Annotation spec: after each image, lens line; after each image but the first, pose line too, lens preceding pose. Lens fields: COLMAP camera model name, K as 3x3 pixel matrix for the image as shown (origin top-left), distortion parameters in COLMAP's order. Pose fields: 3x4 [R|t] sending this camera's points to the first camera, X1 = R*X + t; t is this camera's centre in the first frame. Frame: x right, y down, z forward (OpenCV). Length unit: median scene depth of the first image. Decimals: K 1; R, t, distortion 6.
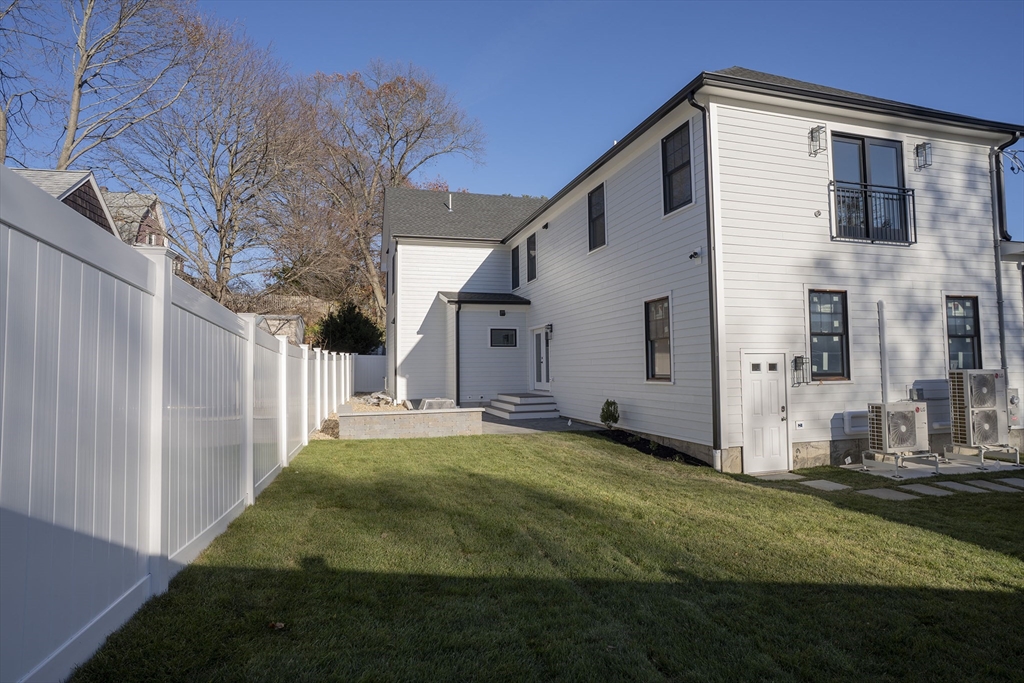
lens RADIAL K [[568.4, 0, 512.0], [0, 568.4, 341.5], [0, 0, 1]] dist [-0.039928, 0.000374]
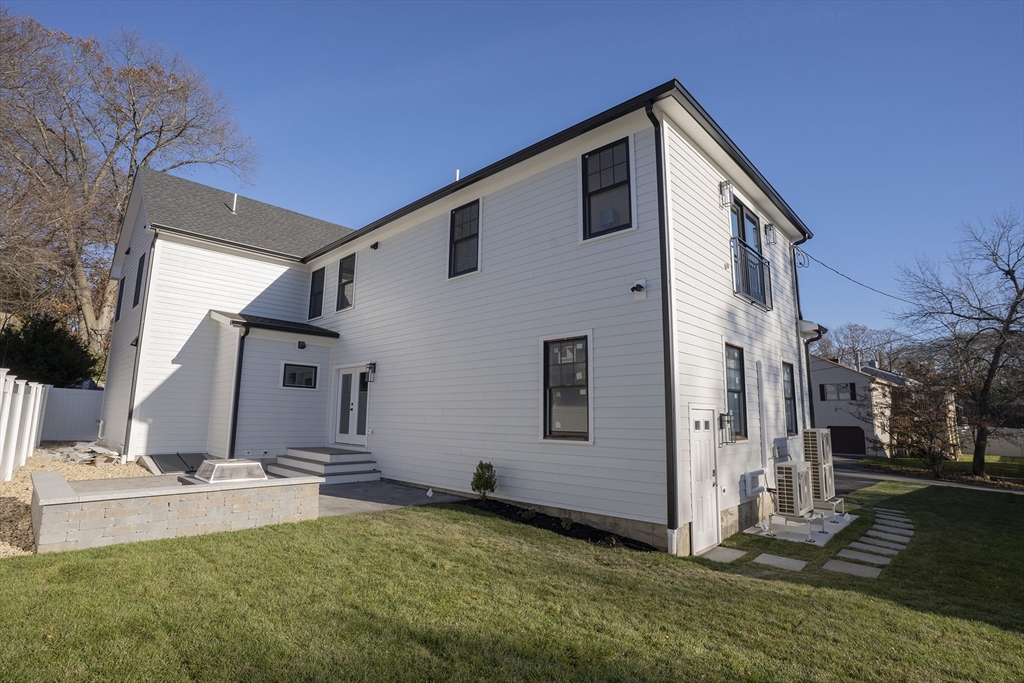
lens RADIAL K [[505.5, 0, 512.0], [0, 505.5, 341.5], [0, 0, 1]] dist [-0.077440, 0.037407]
pose [[0.866656, 0.098098, 0.489167, -0.117725], [-0.048398, 0.992385, -0.113268, 0.011143], [-0.496553, 0.074490, 0.864804, 0.281357]]
